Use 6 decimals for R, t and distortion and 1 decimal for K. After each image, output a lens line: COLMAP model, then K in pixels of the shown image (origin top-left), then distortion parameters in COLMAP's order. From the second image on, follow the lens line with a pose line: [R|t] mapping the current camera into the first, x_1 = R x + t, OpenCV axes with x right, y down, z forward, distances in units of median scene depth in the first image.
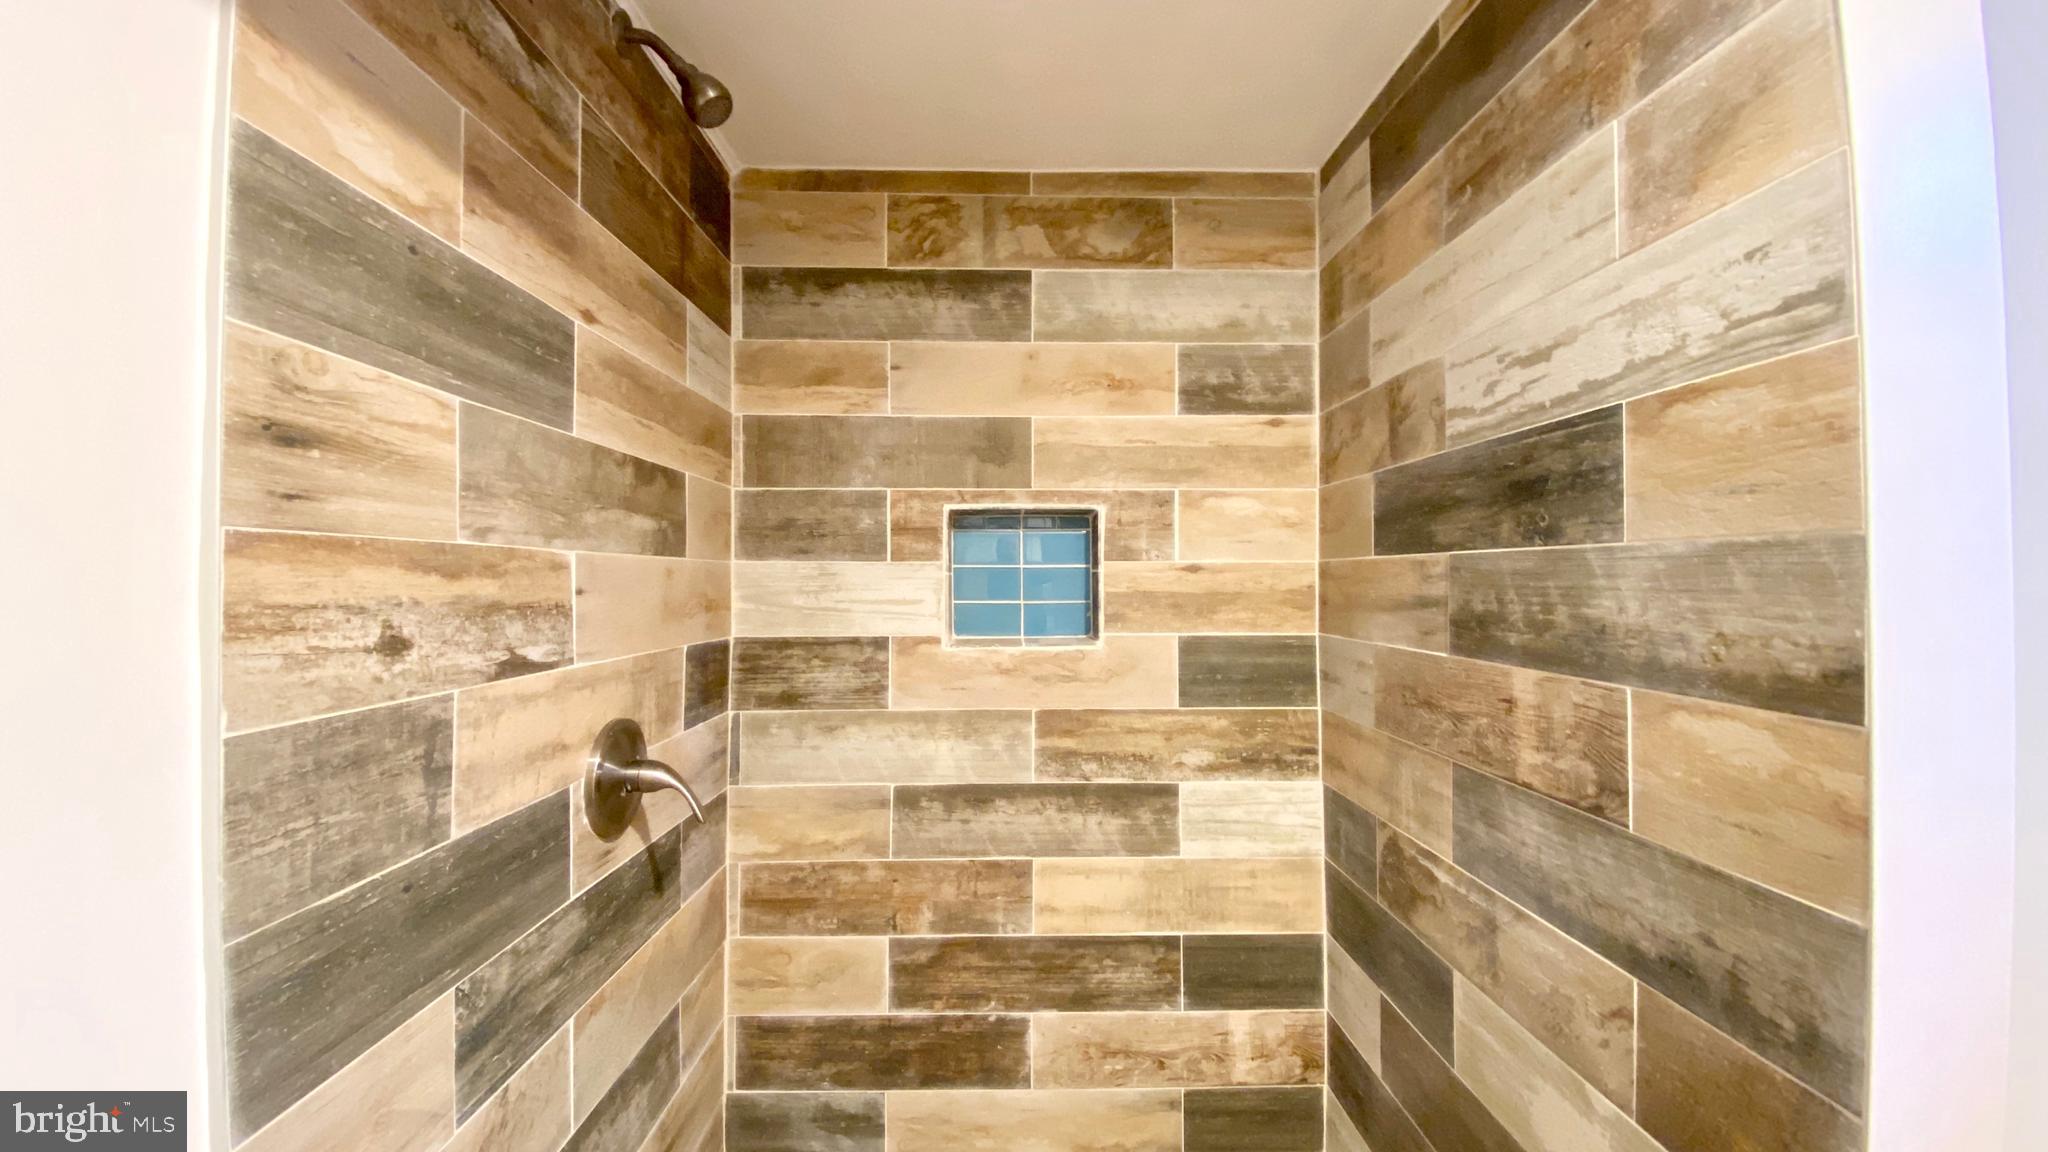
lens RADIAL K [[818.8, 0, 1020.8], [0, 818.8, 560.1], [0, 0, 1]] dist [0.011897, -0.019043]
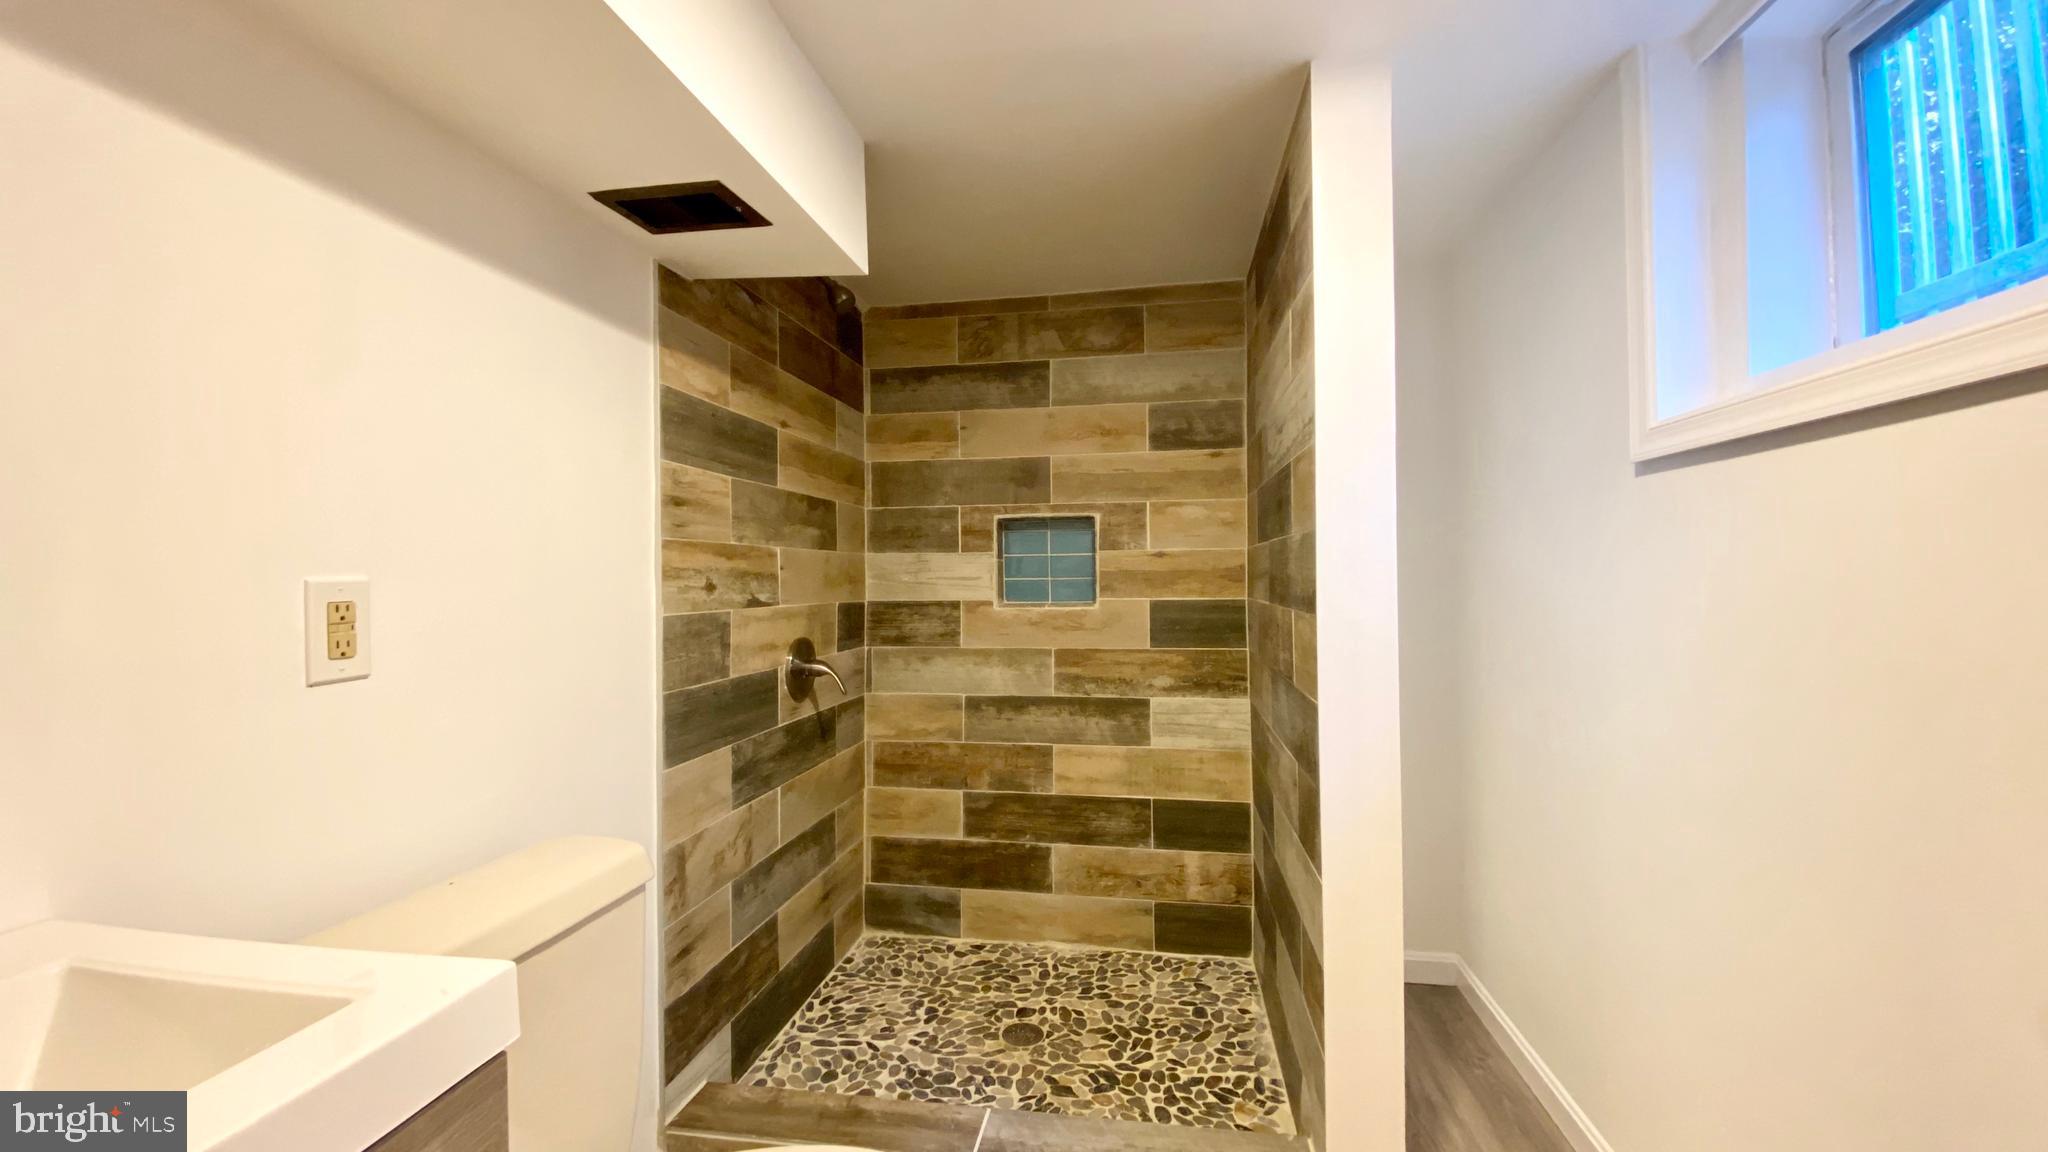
lens RADIAL K [[818.8, 0, 1020.8], [0, 818.8, 560.1], [0, 0, 1]] dist [0.011897, -0.019043]
pose [[0.981028, -0.011668, -0.193515, 0.257704], [0.012058, 0.999927, 0.000837, 0.016253], [0.193491, -0.003155, 0.981097, -0.519179]]
